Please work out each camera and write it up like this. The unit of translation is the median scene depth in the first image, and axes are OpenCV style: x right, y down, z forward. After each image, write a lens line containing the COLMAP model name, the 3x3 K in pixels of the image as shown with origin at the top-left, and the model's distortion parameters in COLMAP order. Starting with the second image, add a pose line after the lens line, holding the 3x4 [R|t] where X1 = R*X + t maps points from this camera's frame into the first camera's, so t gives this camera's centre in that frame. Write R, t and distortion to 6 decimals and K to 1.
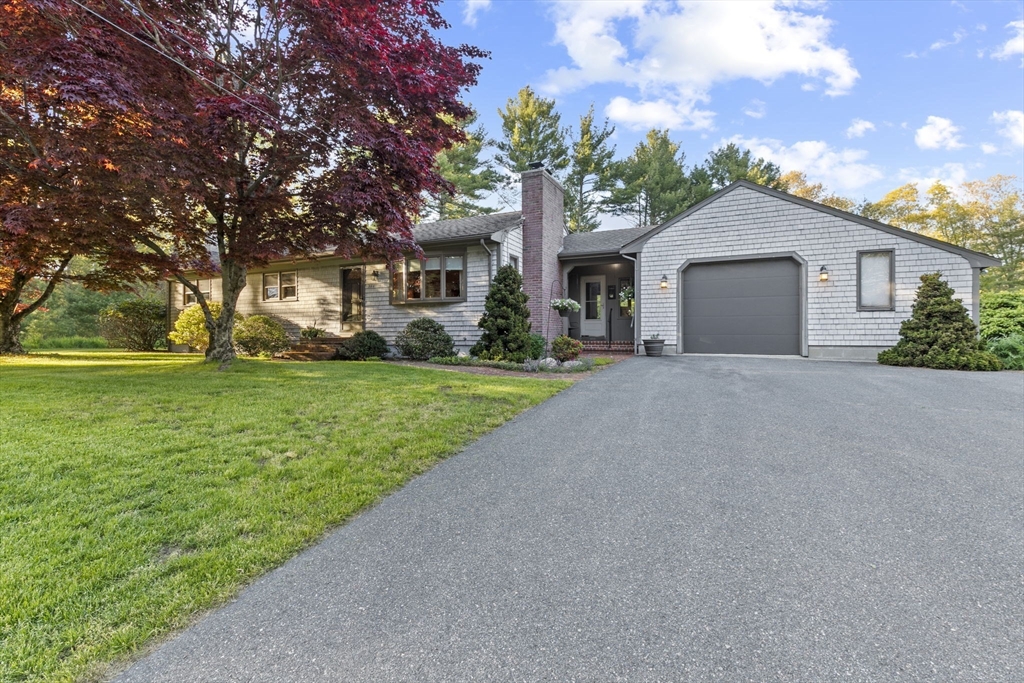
lens RADIAL K [[459.2, 0, 508.5], [0, 459.2, 338.2], [0, 0, 1]] dist [0.007663, -0.001399]
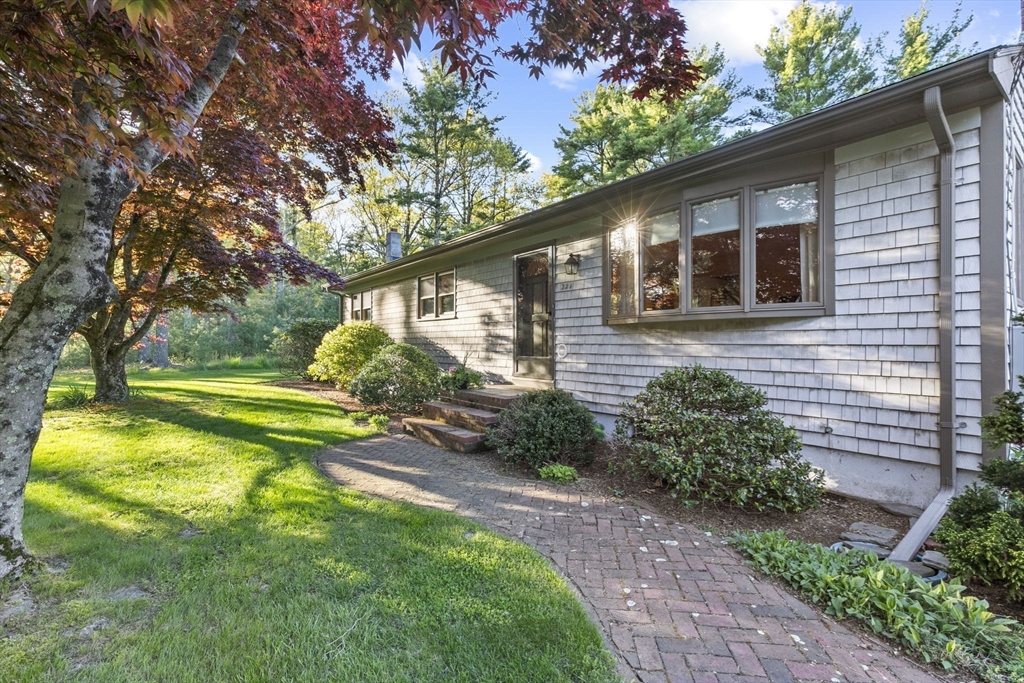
lens RADIAL K [[459.2, 0, 508.5], [0, 459.2, 338.2], [0, 0, 1]] dist [0.007663, -0.001399]
pose [[0.890061, -0.002175, -0.455837, -0.134348], [-0.003834, 0.999918, -0.012258, -0.053738], [0.455826, 0.012658, 0.889979, 0.550593]]
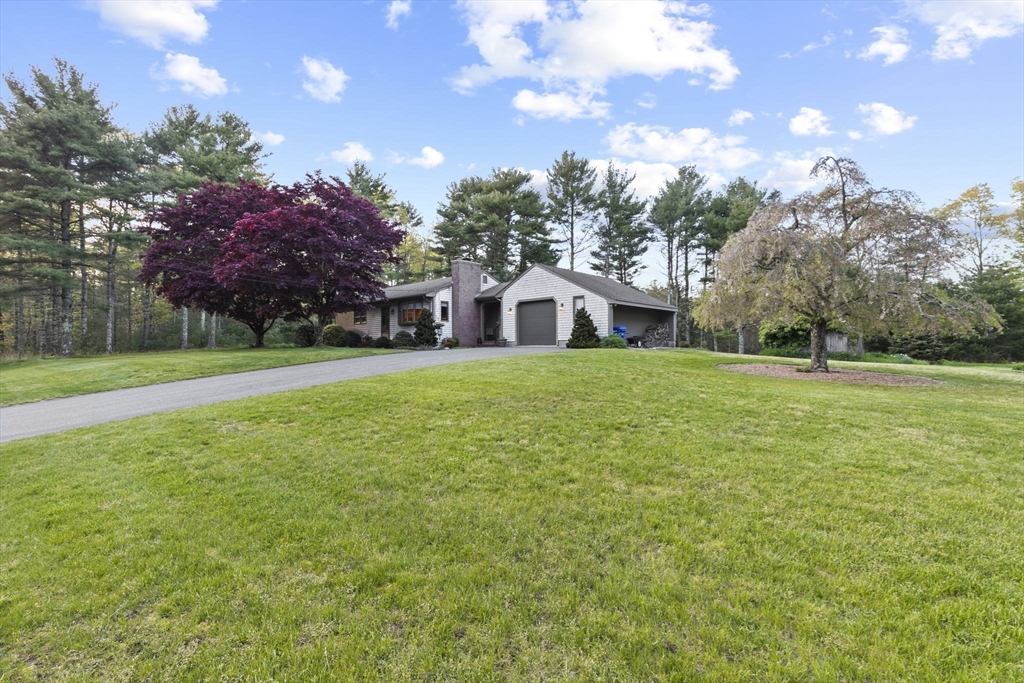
lens RADIAL K [[457.9, 0, 509.4], [0, 457.9, 344.9], [0, 0, 1]] dist [0.009350, -0.000360]
pose [[0.953826, -0.007765, -0.300261, 0.893262], [0.004529, 0.999924, -0.011472, 0.050086], [0.300327, 0.009583, 0.953788, -0.914503]]
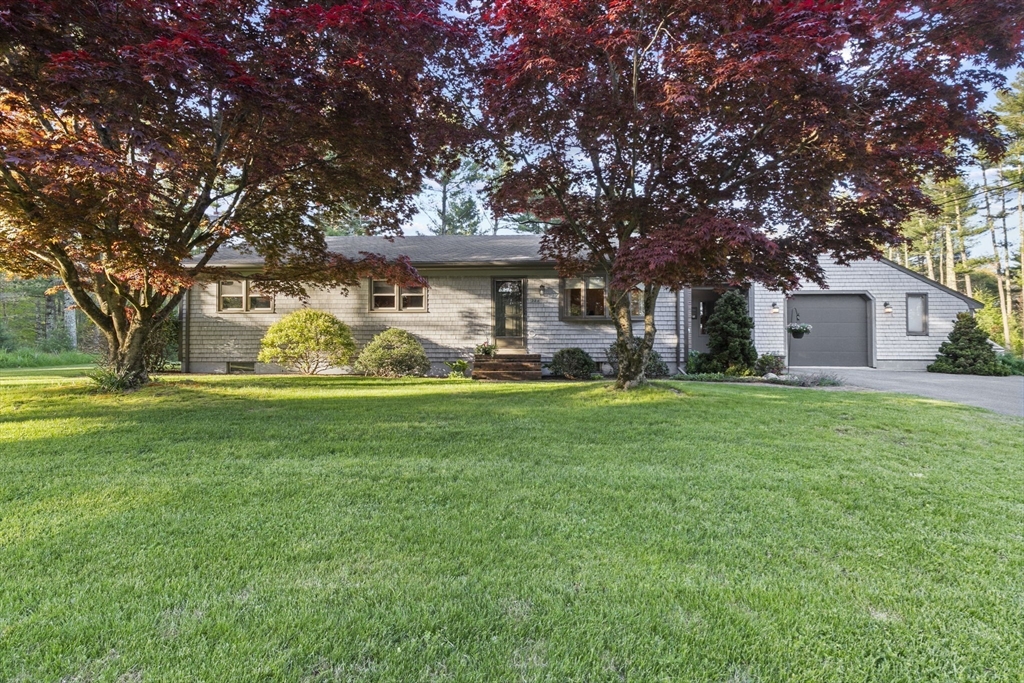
lens RADIAL K [[459.2, 0, 508.5], [0, 459.2, 338.2], [0, 0, 1]] dist [0.007663, -0.001399]
pose [[0.917556, 0.009685, 0.397488, -0.743570], [-0.000924, 0.999753, -0.022225, -0.013822], [-0.397605, 0.020026, 0.917338, 0.148769]]
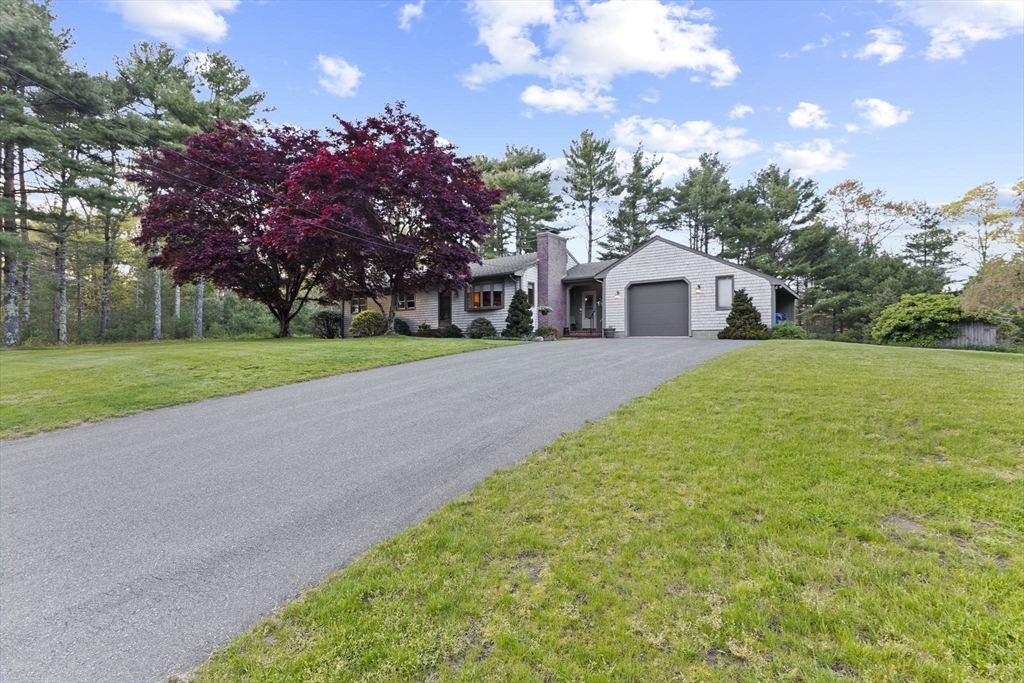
lens RADIAL K [[459.2, 0, 508.5], [0, 459.2, 338.2], [0, 0, 1]] dist [0.007663, -0.001399]
pose [[0.979578, -0.002525, -0.201047, 0.264936], [-0.000650, 0.999876, -0.015723, 0.061402], [0.201062, 0.015533, 0.979455, -0.708627]]
